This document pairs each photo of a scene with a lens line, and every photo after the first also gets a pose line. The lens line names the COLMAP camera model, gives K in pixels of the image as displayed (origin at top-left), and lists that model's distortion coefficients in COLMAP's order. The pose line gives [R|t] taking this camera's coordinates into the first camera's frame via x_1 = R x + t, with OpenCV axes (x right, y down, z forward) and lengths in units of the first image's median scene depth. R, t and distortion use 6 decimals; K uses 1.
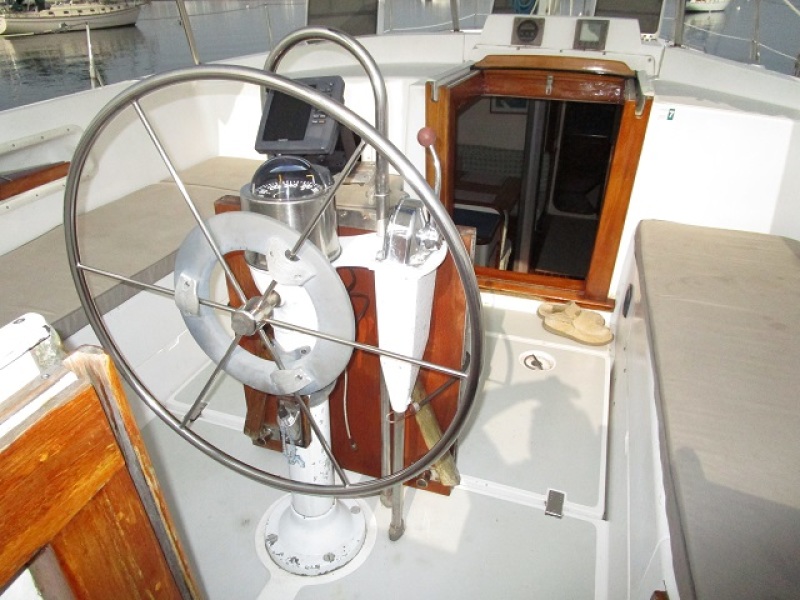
lens RADIAL K [[571.5, 0, 399.5], [0, 571.5, 300.4], [0, 0, 1]] dist [-0.019536, 0.006709]
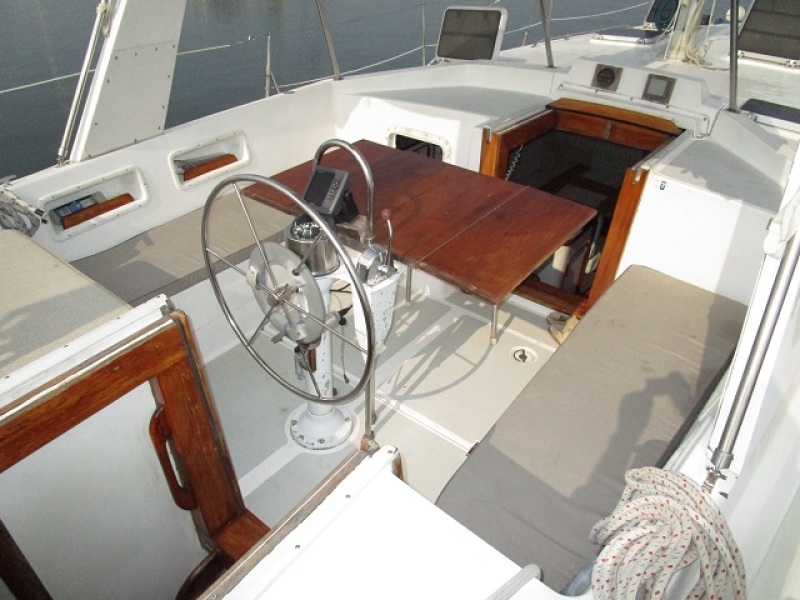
lens RADIAL K [[571.5, 0, 402.5], [0, 571.5, 301.1], [0, 0, 1]] dist [-0.019536, 0.006709]
pose [[0.947069, 0.200313, -0.250867, 0.281846], [-0.176963, 0.977750, 0.112649, -0.113494], [0.267850, -0.062293, 0.961445, -0.328603]]
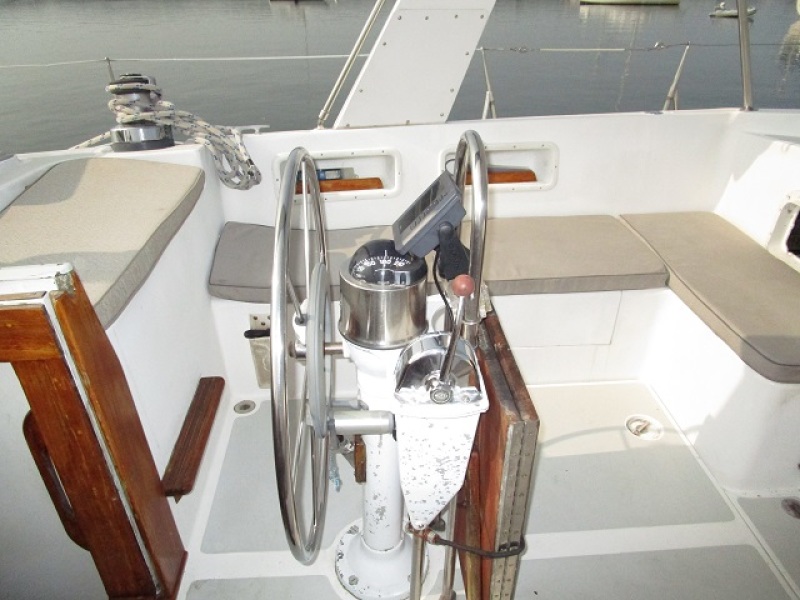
lens RADIAL K [[571.5, 0, 406.5], [0, 571.5, 297.5], [0, 0, 1]] dist [-0.019536, 0.006709]
pose [[0.387173, 0.465935, -0.795614, 0.342021], [-0.445925, 0.849907, 0.280728, -0.231570], [0.806999, 0.246094, 0.536833, 0.233402]]
